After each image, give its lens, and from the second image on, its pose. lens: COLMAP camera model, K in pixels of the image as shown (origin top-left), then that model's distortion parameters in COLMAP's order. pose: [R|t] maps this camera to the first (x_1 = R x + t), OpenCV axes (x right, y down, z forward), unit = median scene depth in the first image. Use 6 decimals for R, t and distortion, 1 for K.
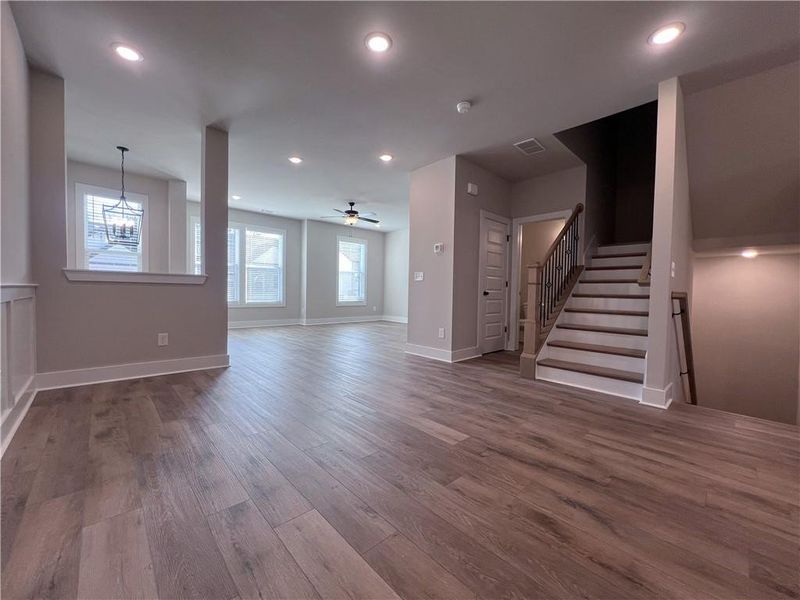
lens RADIAL K [[319.1, 0, 398.3], [0, 319.1, 299.3], [0, 0, 1]] dist [-0.000291, -0.000321]
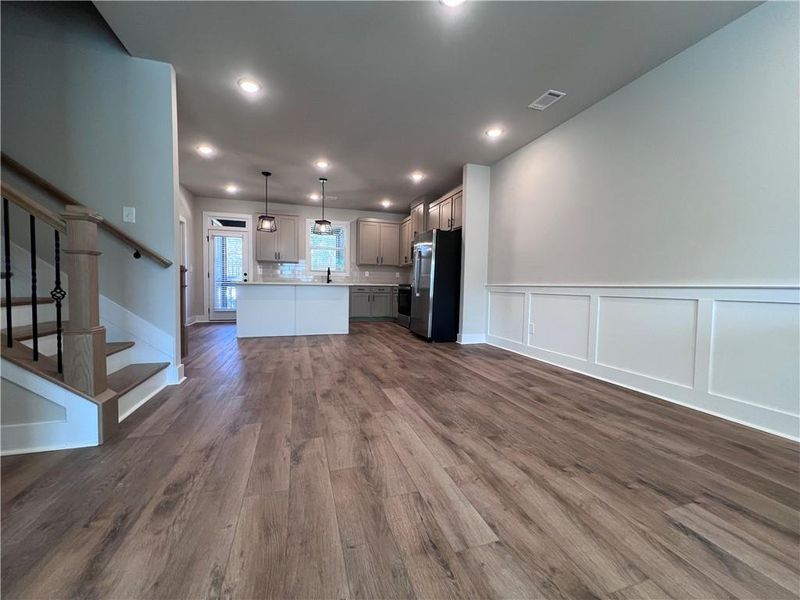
lens RADIAL K [[319.1, 0, 398.3], [0, 319.1, 299.3], [0, 0, 1]] dist [-0.000291, -0.000321]
pose [[-0.903234, -0.053593, 0.425788, -0.330021], [-0.023009, 0.996792, 0.076653, -0.038496], [-0.428530, 0.059439, -0.901570, 1.858902]]
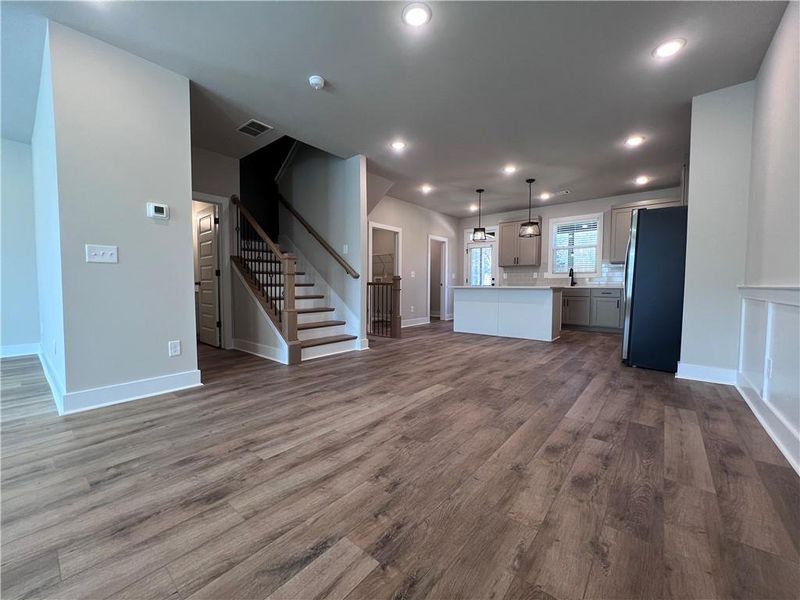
lens RADIAL K [[319.1, 0, 398.3], [0, 319.1, 299.3], [0, 0, 1]] dist [-0.000291, -0.000321]
pose [[-0.124764, -0.064249, 0.990104, -1.001504], [0.020569, 0.997519, 0.067322, -0.045321], [-0.991973, 0.028765, -0.123133, 1.165933]]
